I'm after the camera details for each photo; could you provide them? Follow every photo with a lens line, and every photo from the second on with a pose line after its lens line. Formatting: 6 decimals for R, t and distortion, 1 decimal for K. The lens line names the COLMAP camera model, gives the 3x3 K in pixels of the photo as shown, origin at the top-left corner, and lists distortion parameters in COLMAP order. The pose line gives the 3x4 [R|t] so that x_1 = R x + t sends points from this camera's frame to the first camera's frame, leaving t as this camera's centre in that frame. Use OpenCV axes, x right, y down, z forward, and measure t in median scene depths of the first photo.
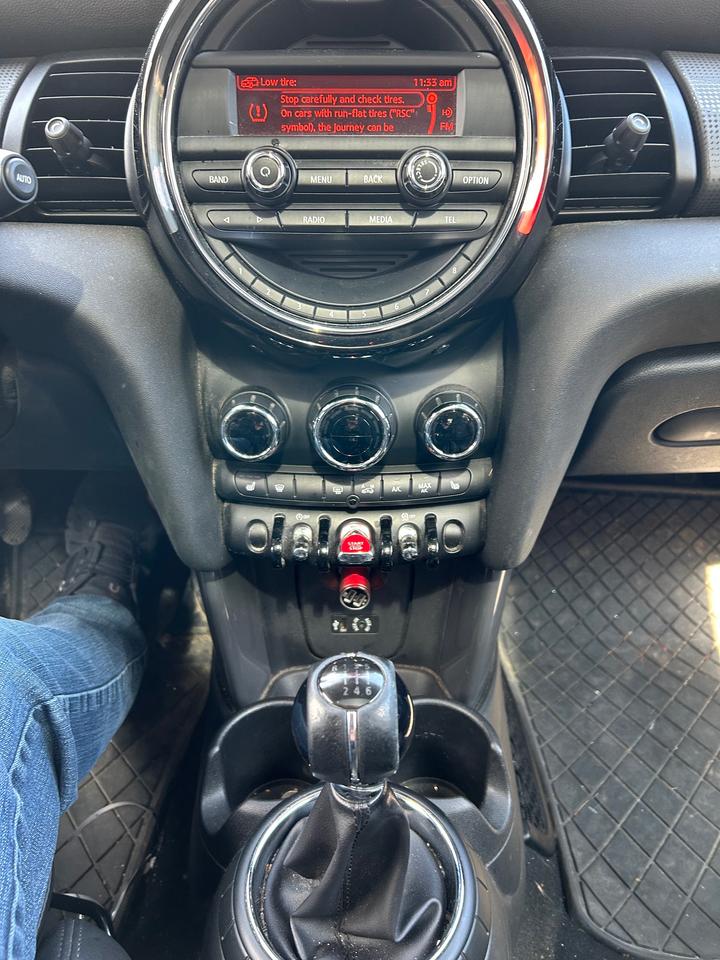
lens RADIAL K [[742.6, 0, 360.0], [0, 742.6, 480.0], [0, 0, 1]] dist [0.042419, -0.042811]
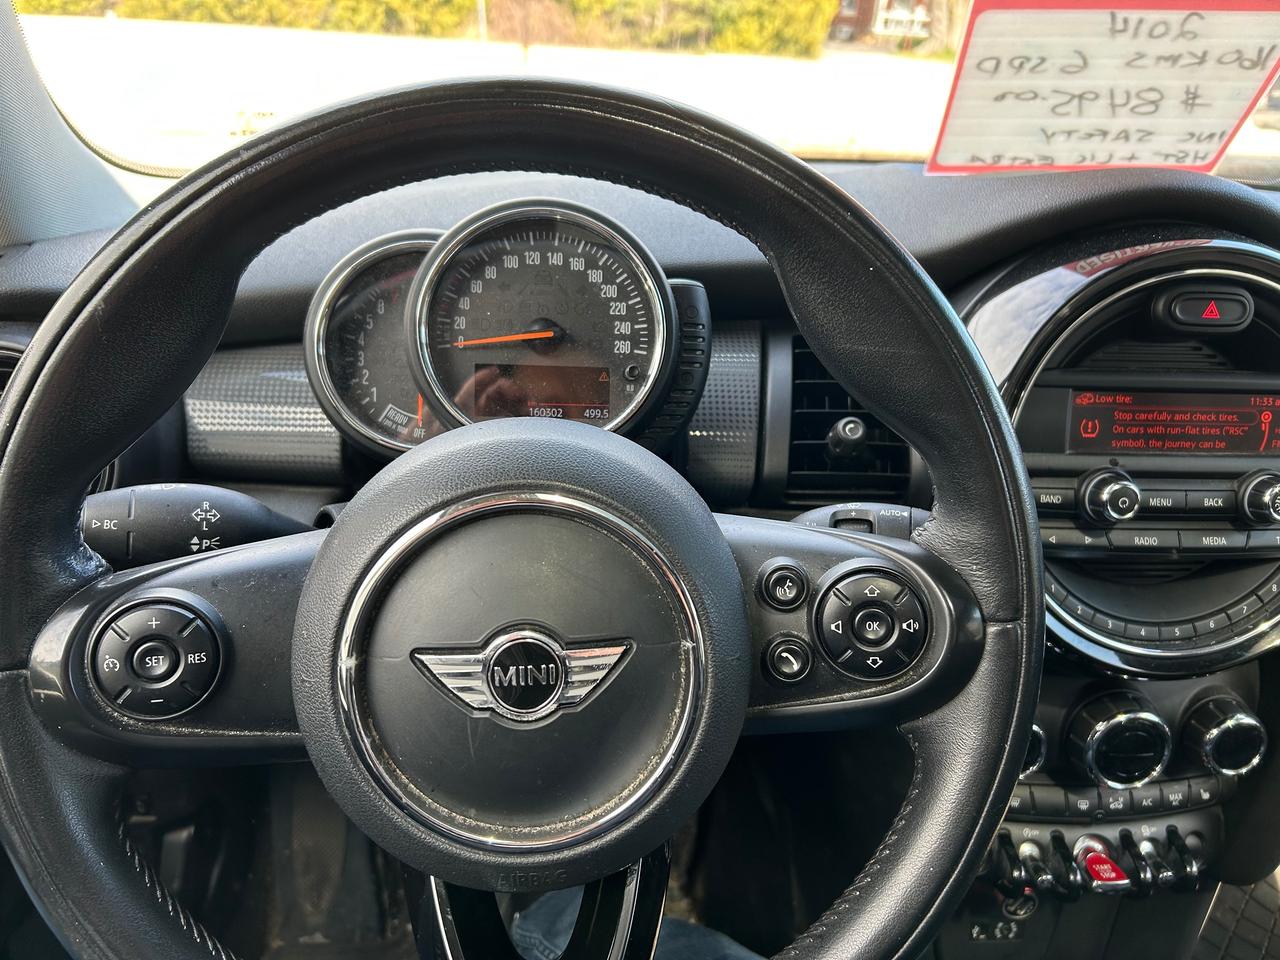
lens RADIAL K [[990.2, 0, 640.0], [0, 990.2, 480.0], [0, 0, 1]] dist [0.042419, -0.042811]
pose [[0.996319, 0.013182, 0.084700, -0.753826], [-0.004509, 0.994796, -0.101787, -0.280812], [-0.085601, 0.101030, 0.991194, -0.167742]]
